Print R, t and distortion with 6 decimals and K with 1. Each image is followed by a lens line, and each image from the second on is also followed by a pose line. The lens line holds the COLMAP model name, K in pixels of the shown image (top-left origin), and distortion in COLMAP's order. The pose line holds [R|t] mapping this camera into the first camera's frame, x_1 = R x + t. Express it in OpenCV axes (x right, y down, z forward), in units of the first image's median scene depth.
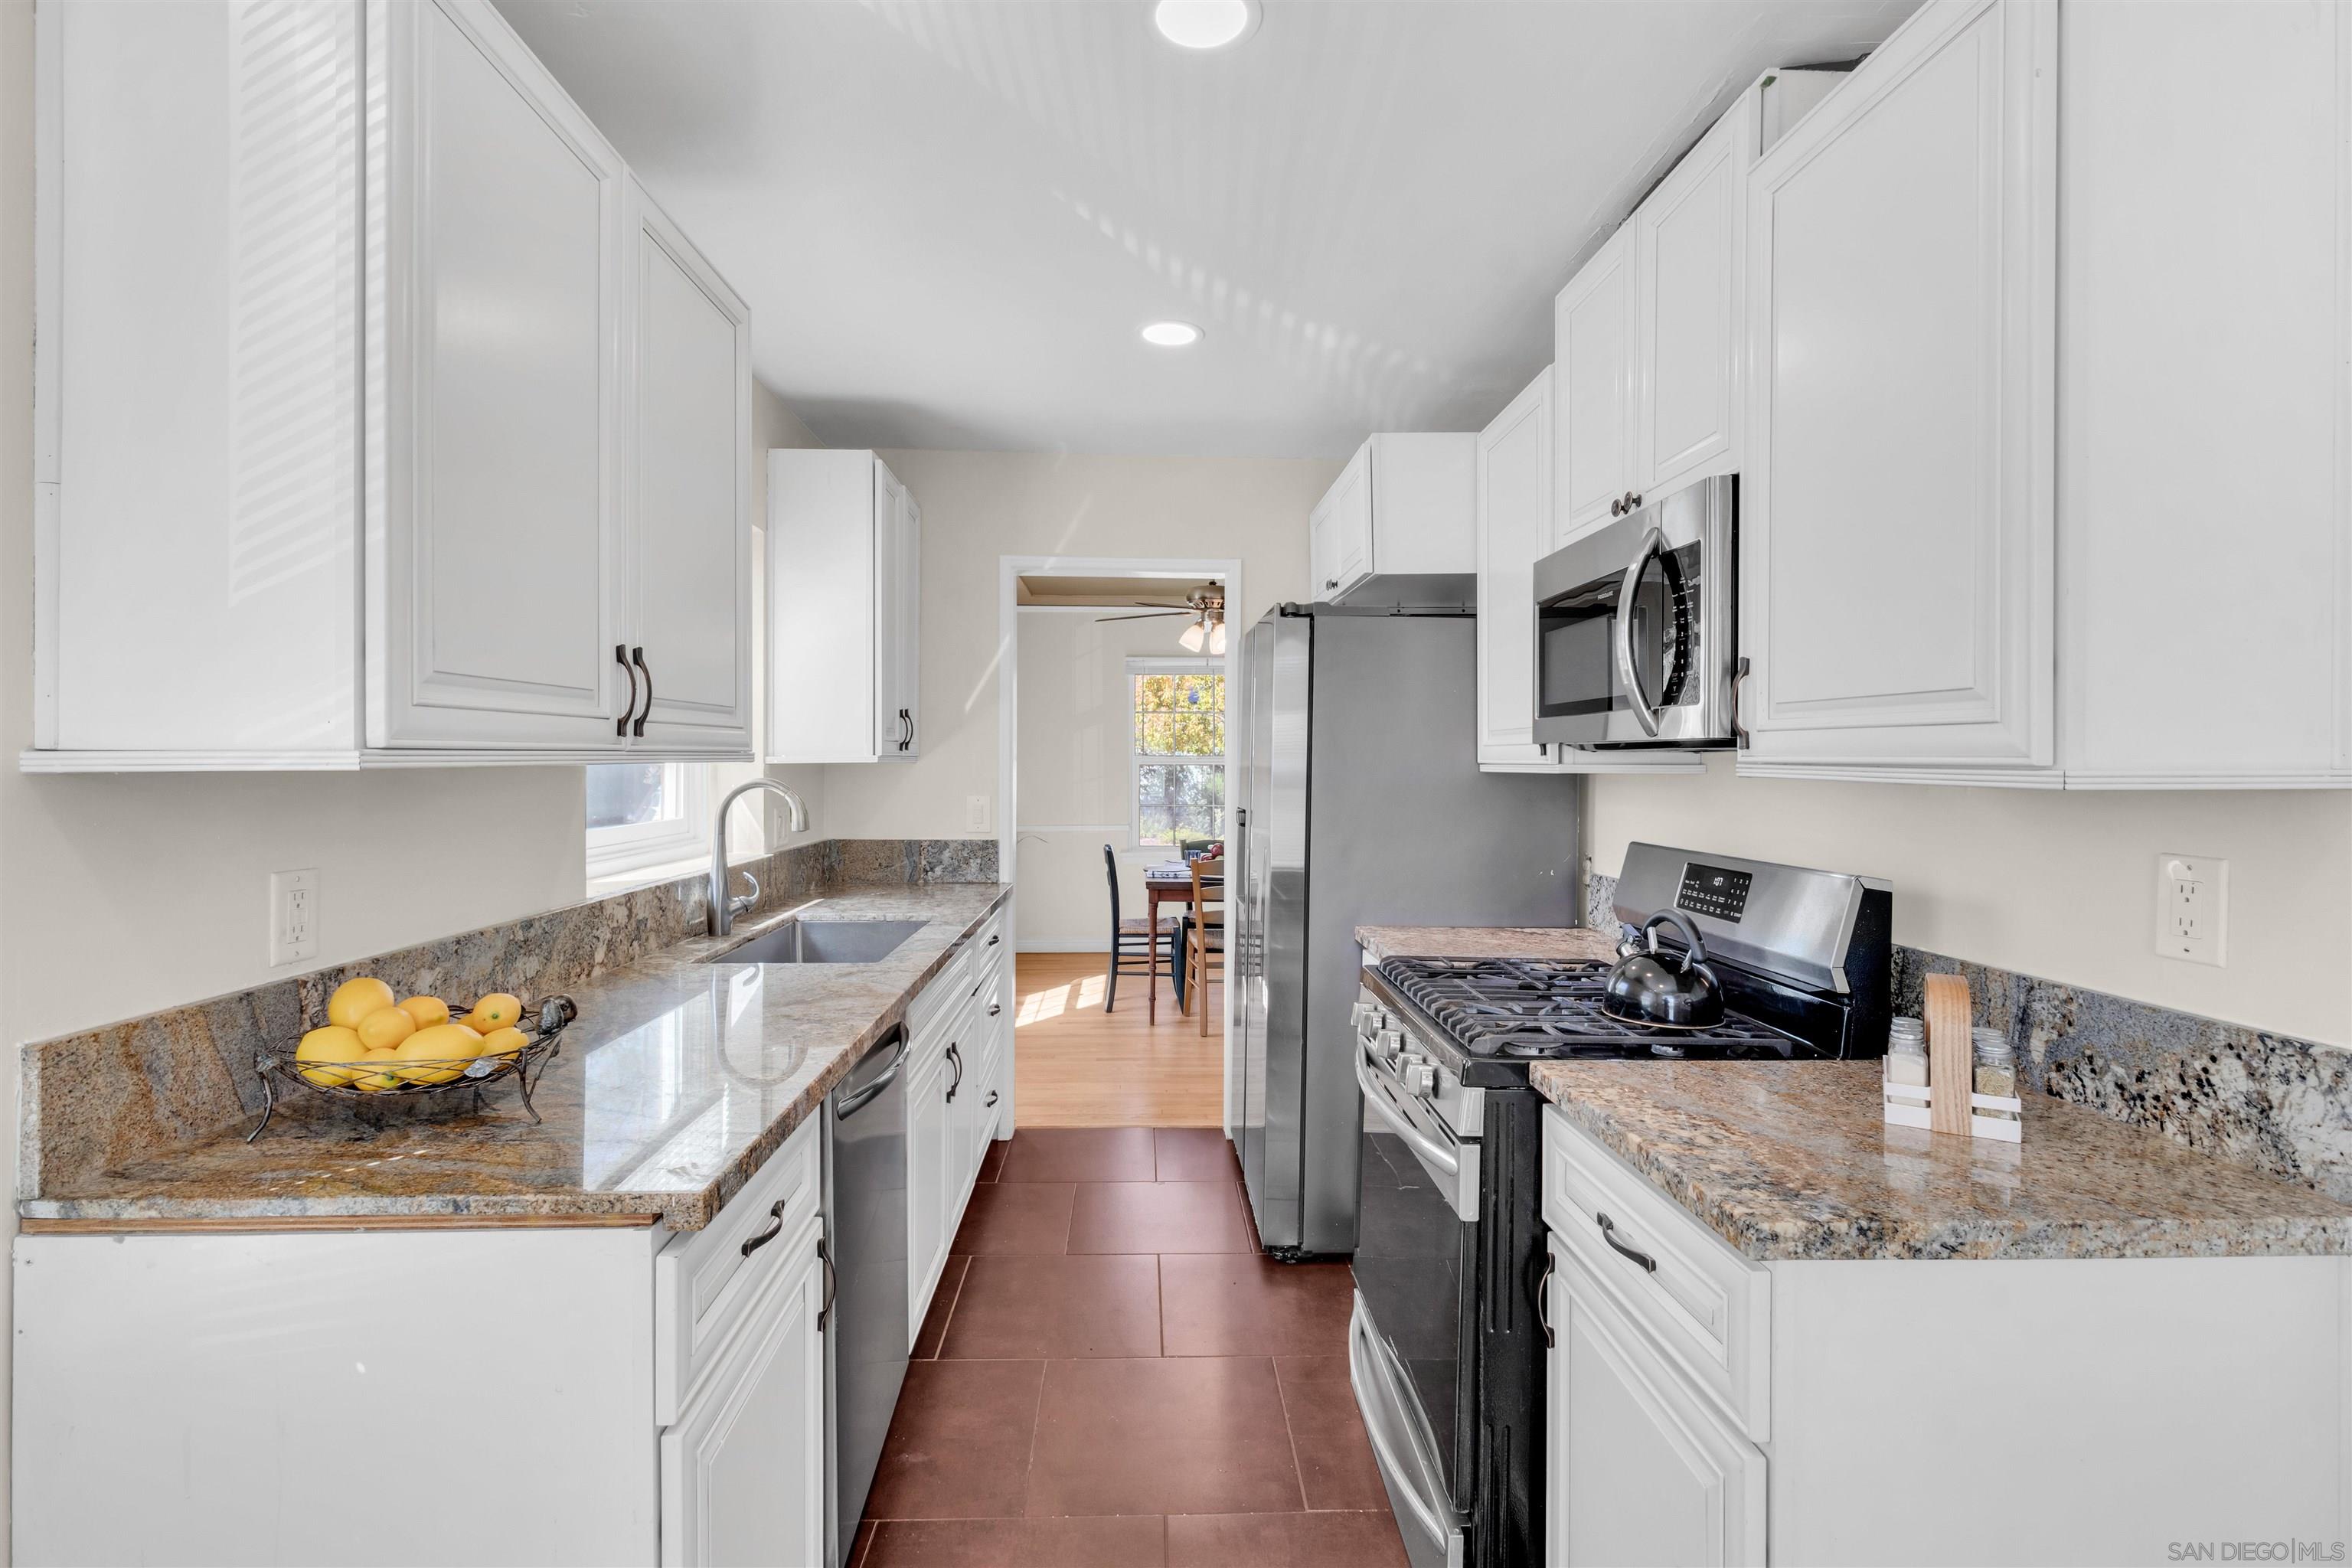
lens RADIAL K [[1102.3, 0, 1184.3], [0, 1102.3, 741.2], [0, 0, 1]] dist [-0.000527, -0.000591]
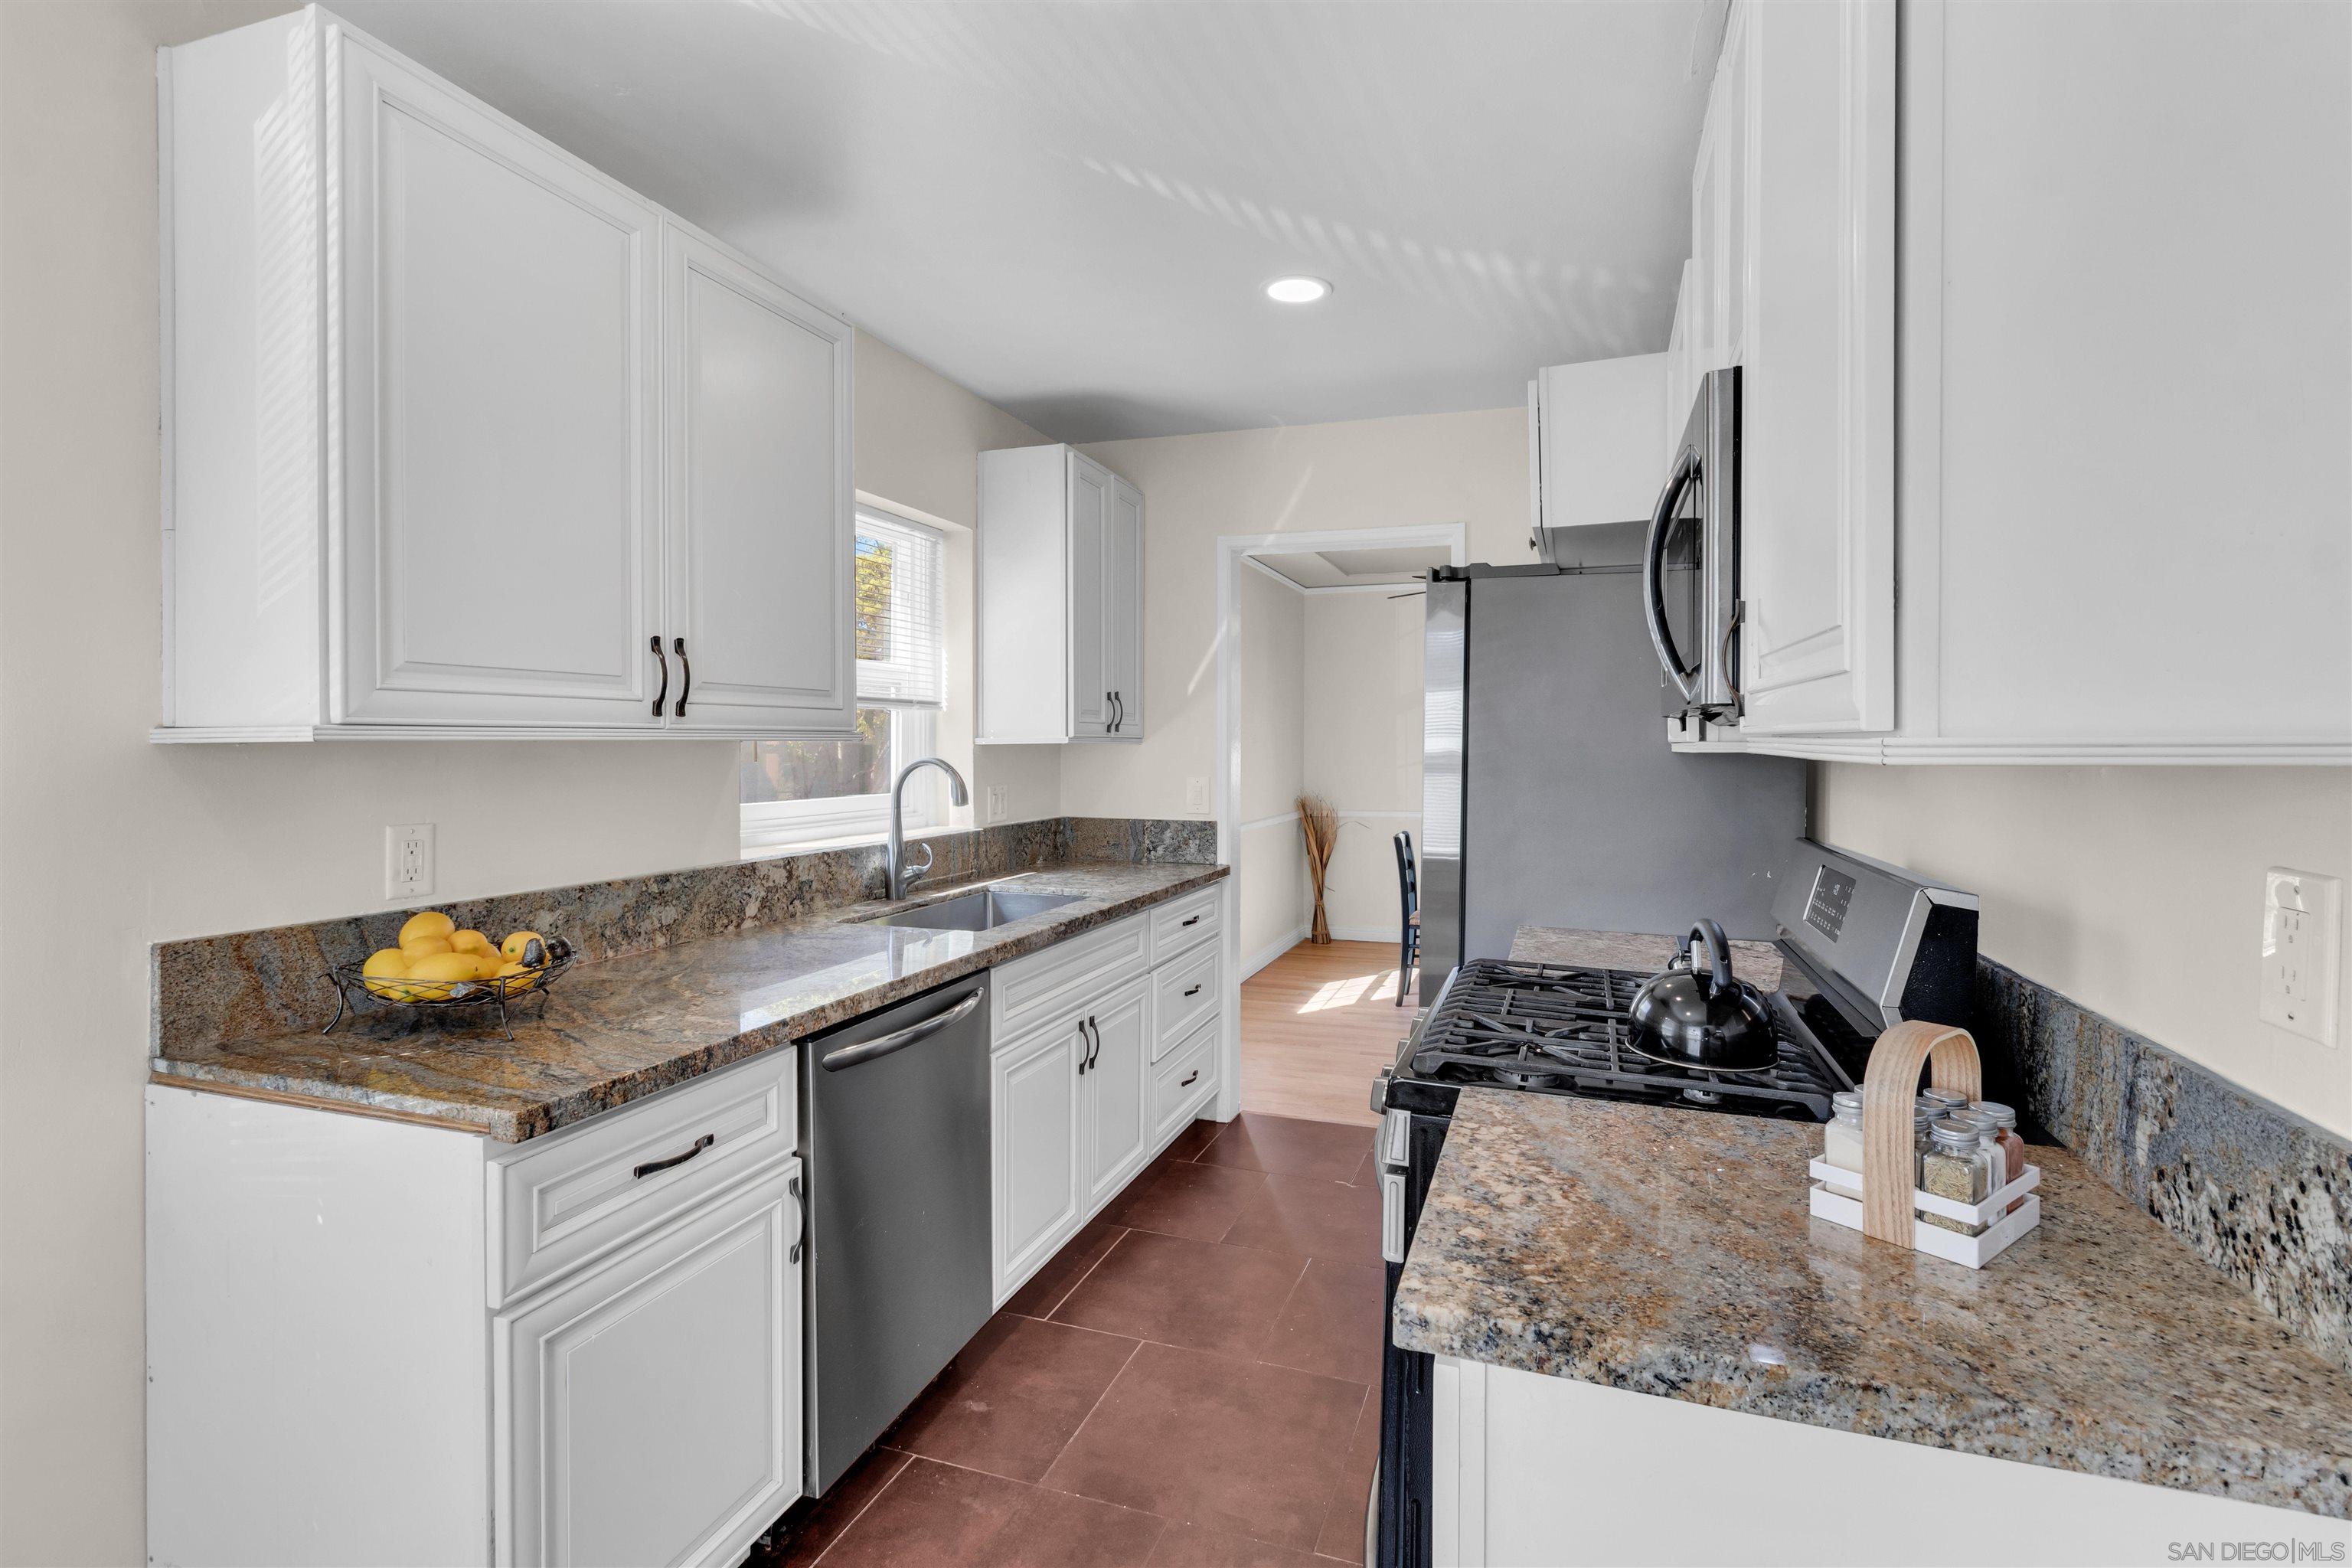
lens RADIAL K [[1116.5, 0, 1183.9], [0, 1116.5, 732.4], [0, 0, 1]] dist [-0.001957, 0.000019]
pose [[0.931913, -0.004865, -0.362648, 0.517611], [0.006827, 0.999968, 0.004128, 0.014045], [0.362617, -0.006323, 0.931917, 0.144992]]
